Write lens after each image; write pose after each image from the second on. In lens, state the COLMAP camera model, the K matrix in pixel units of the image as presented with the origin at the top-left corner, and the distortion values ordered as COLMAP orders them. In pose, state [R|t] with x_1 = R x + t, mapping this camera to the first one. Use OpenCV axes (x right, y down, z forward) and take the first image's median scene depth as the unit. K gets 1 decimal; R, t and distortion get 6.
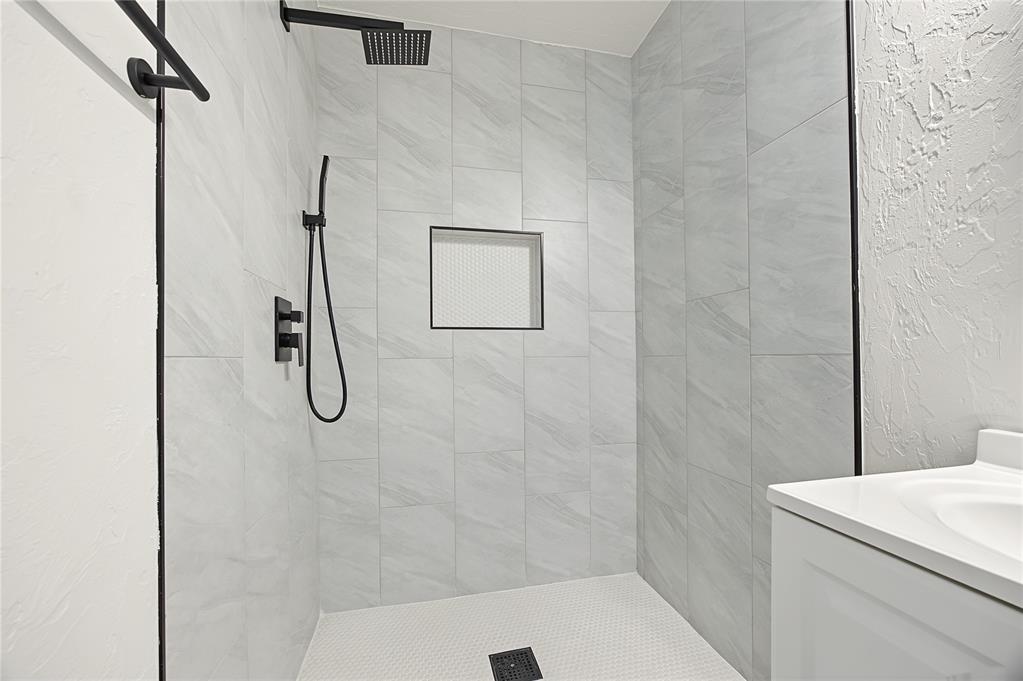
lens RADIAL K [[401.4, 0, 512.1], [0, 401.4, 351.1], [0, 0, 1]] dist [-0.026568, 0.010127]
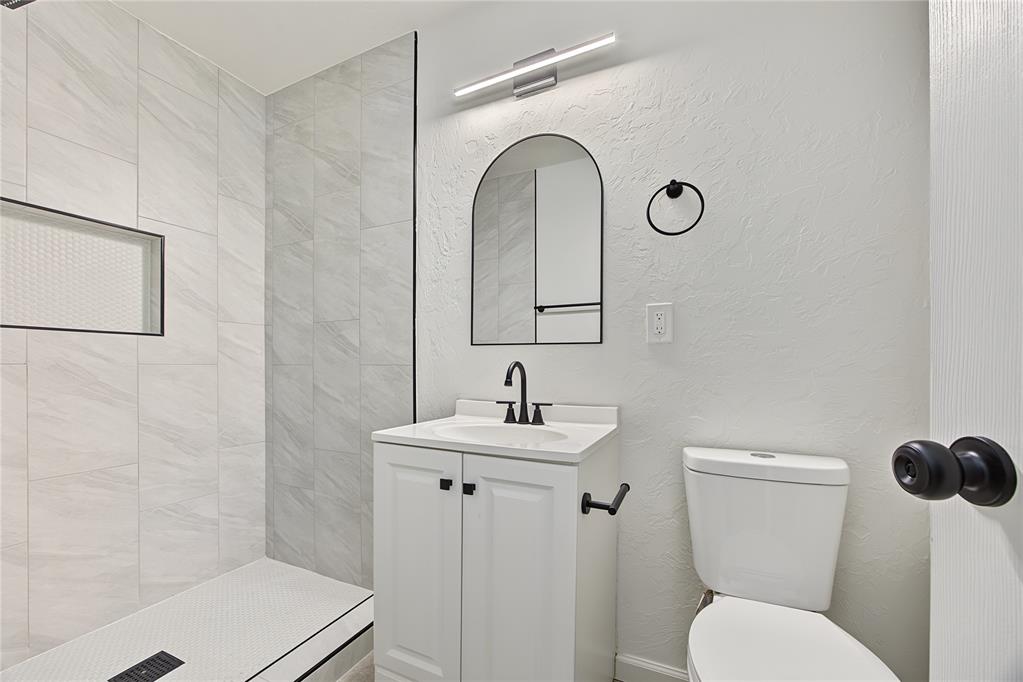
lens RADIAL K [[403.4, 0, 511.3], [0, 403.4, 376.6], [0, 0, 1]] dist [-0.029338, 0.008490]
pose [[0.609862, -0.011040, 0.792431, -0.175193], [-0.019116, 0.999407, 0.028635, 0.000760], [-0.792277, -0.032612, 0.609289, -0.259389]]
